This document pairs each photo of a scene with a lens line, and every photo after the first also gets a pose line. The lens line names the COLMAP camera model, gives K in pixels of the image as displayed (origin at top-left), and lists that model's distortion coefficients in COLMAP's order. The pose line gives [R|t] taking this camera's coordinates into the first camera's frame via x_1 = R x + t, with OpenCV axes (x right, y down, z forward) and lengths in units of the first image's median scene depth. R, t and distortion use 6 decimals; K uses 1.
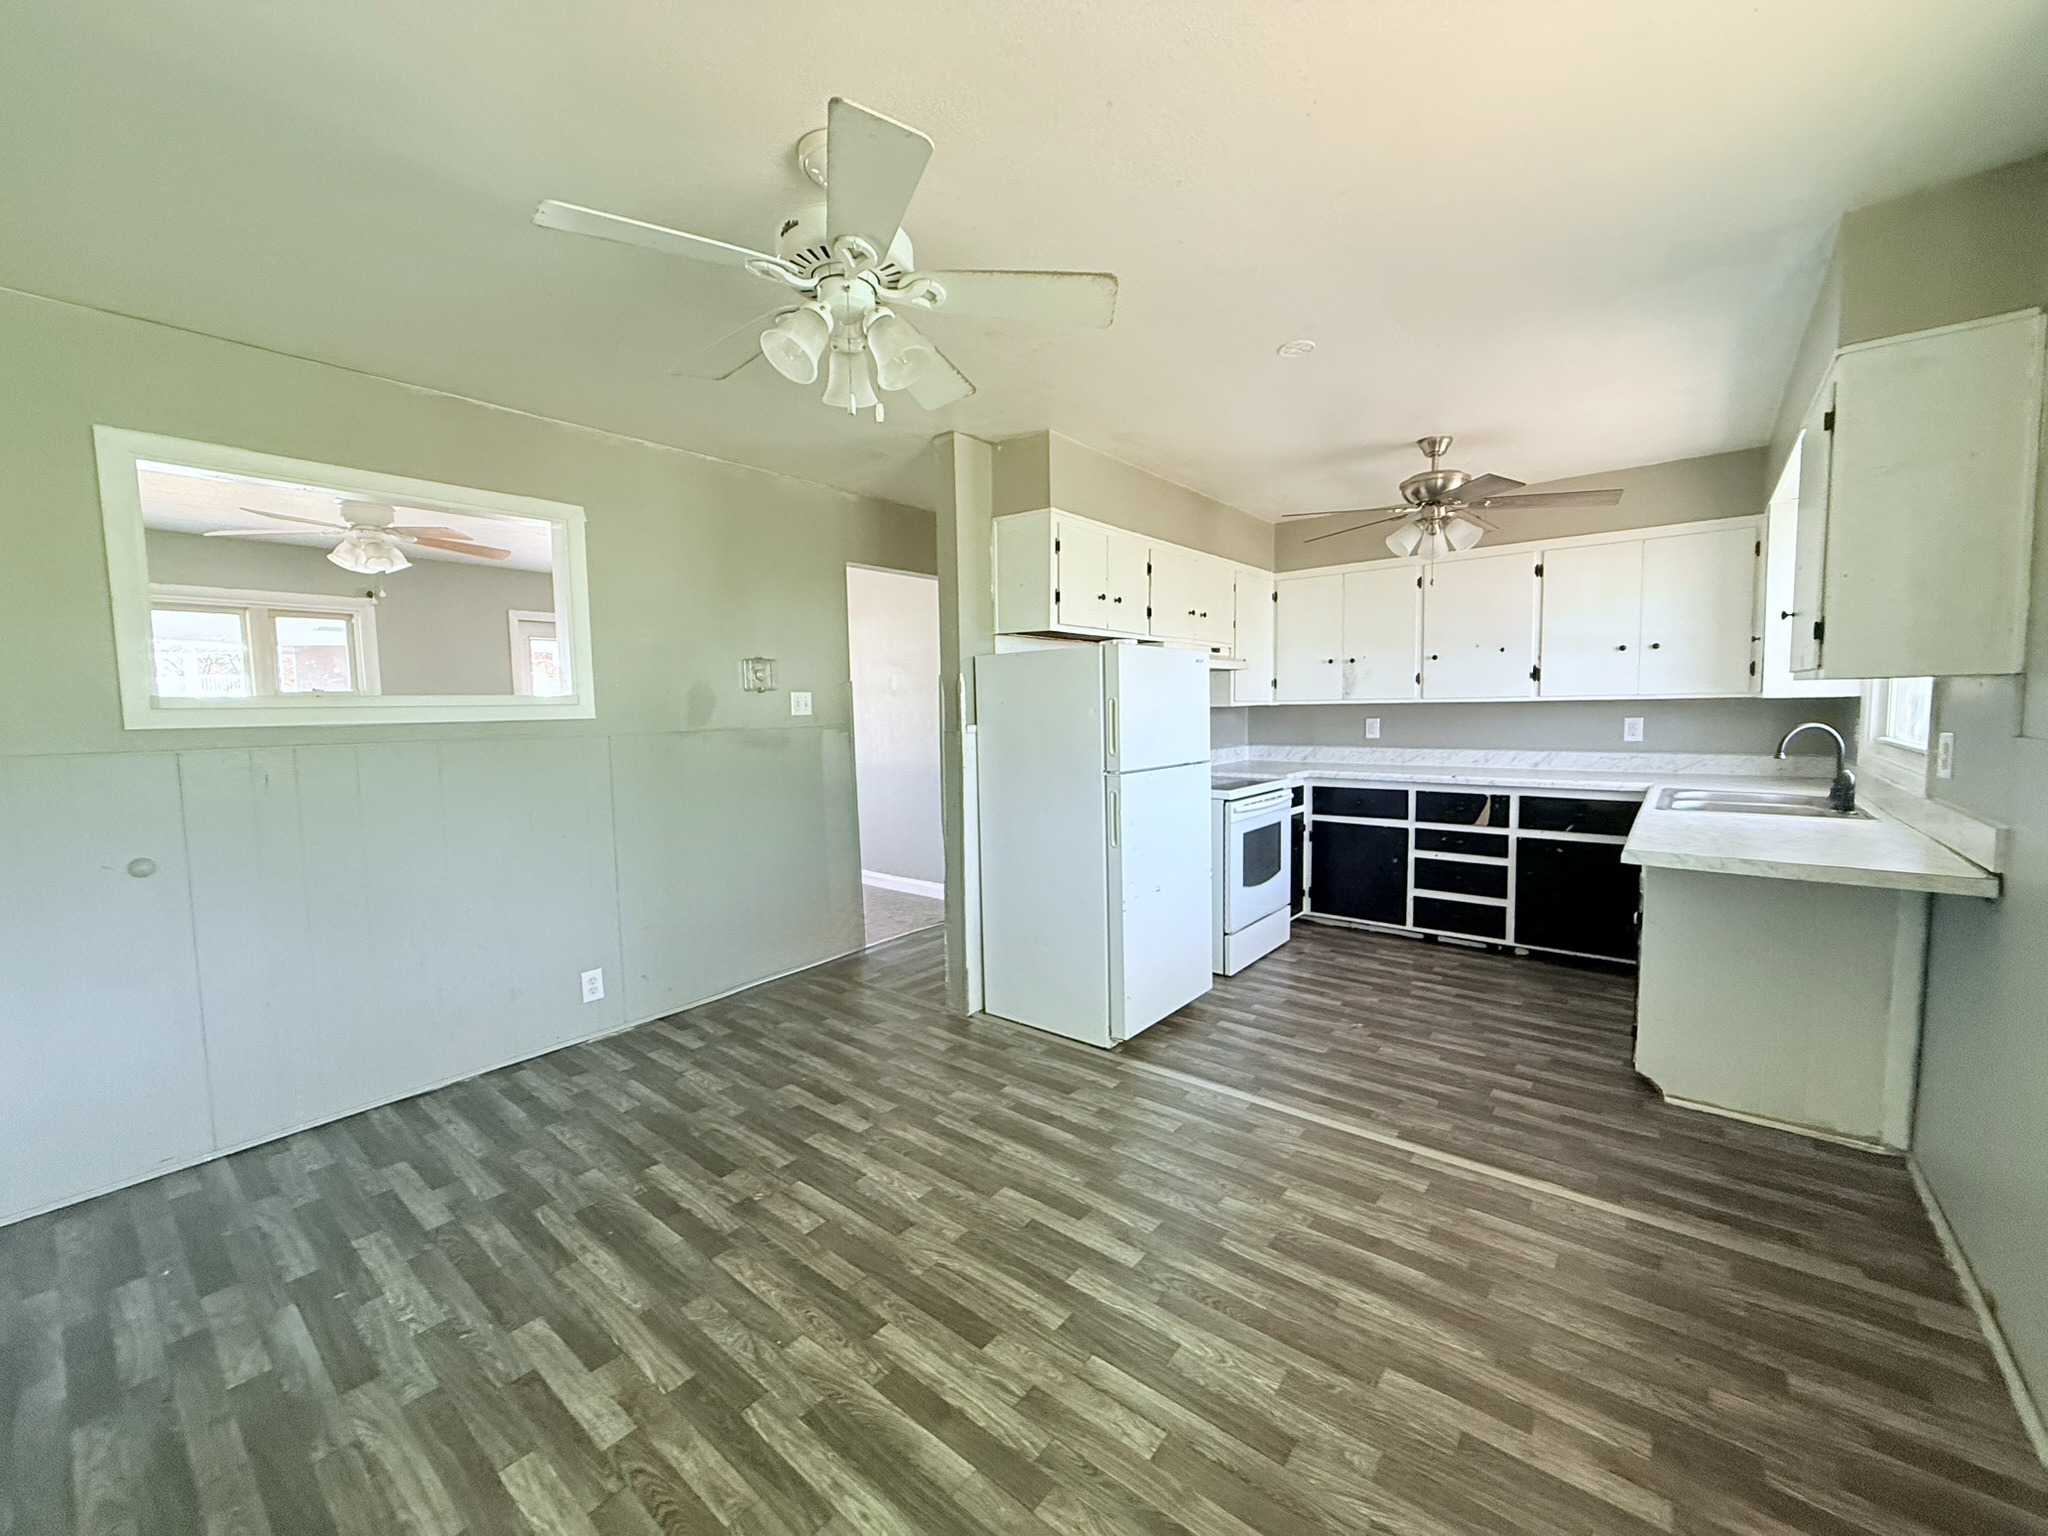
lens RADIAL K [[811.8, 0, 1033.1], [0, 811.8, 779.7], [0, 0, 1]] dist [-0.003363, -0.000524]
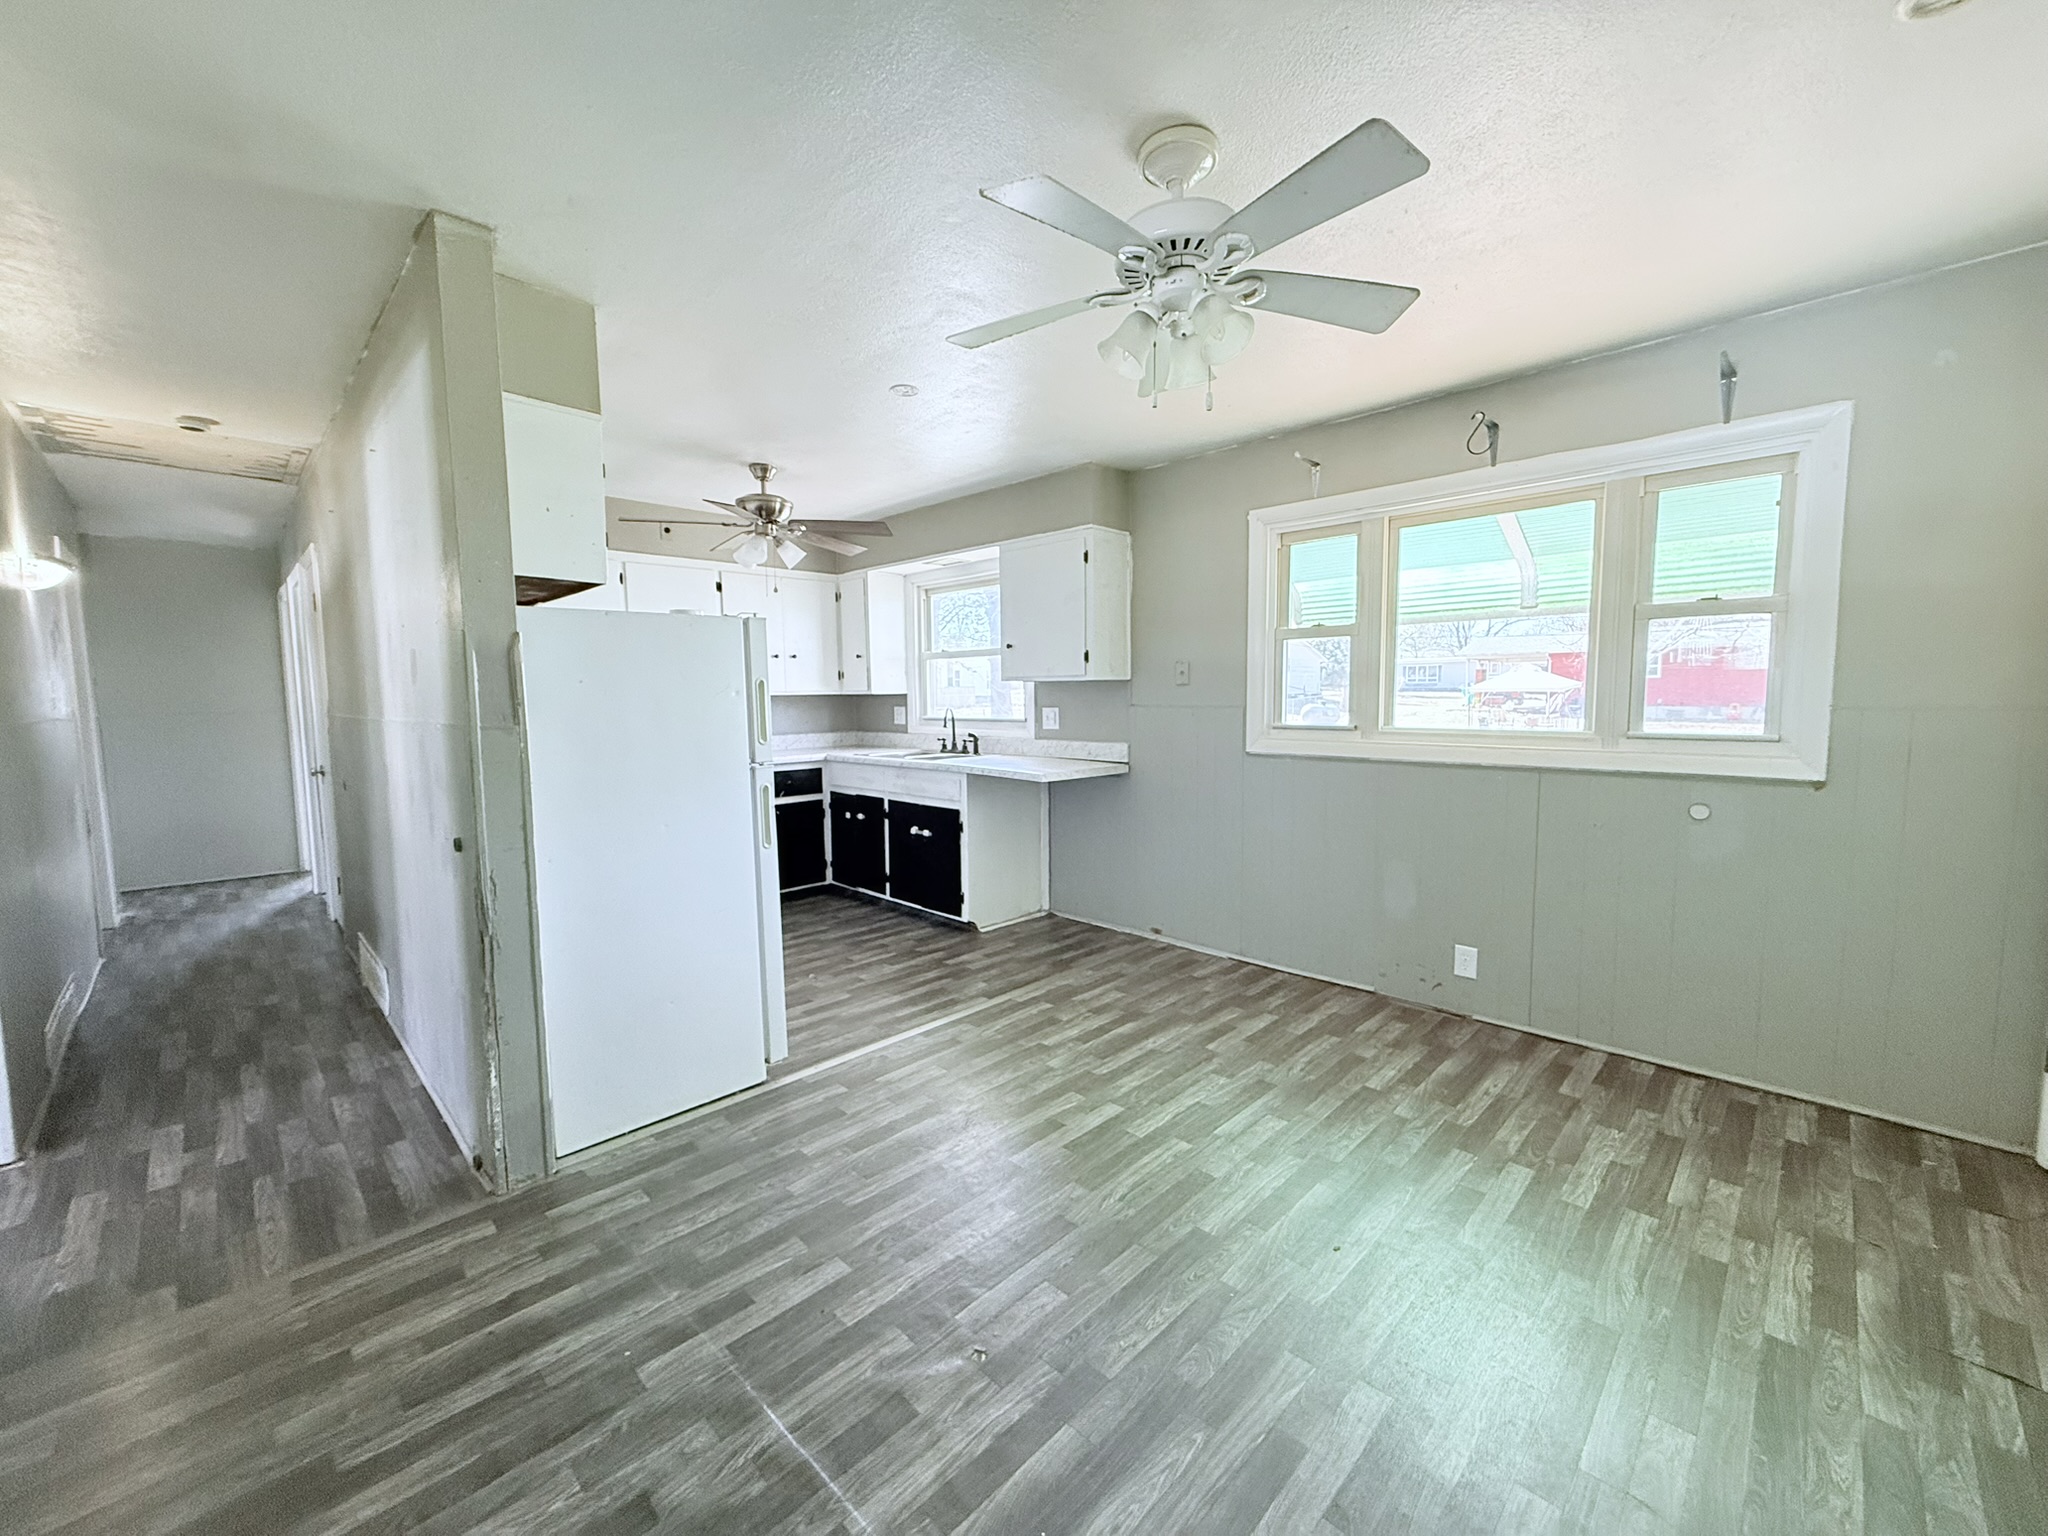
lens RADIAL K [[811.8, 0, 1025.8], [0, 811.8, 758.4], [0, 0, 1]] dist [-0.003363, -0.000524]
pose [[0.103385, -0.066739, 0.992400, -0.776724], [0.093513, 0.993979, 0.057103, -0.040836], [-0.990236, 0.086899, 0.109004, 0.636997]]
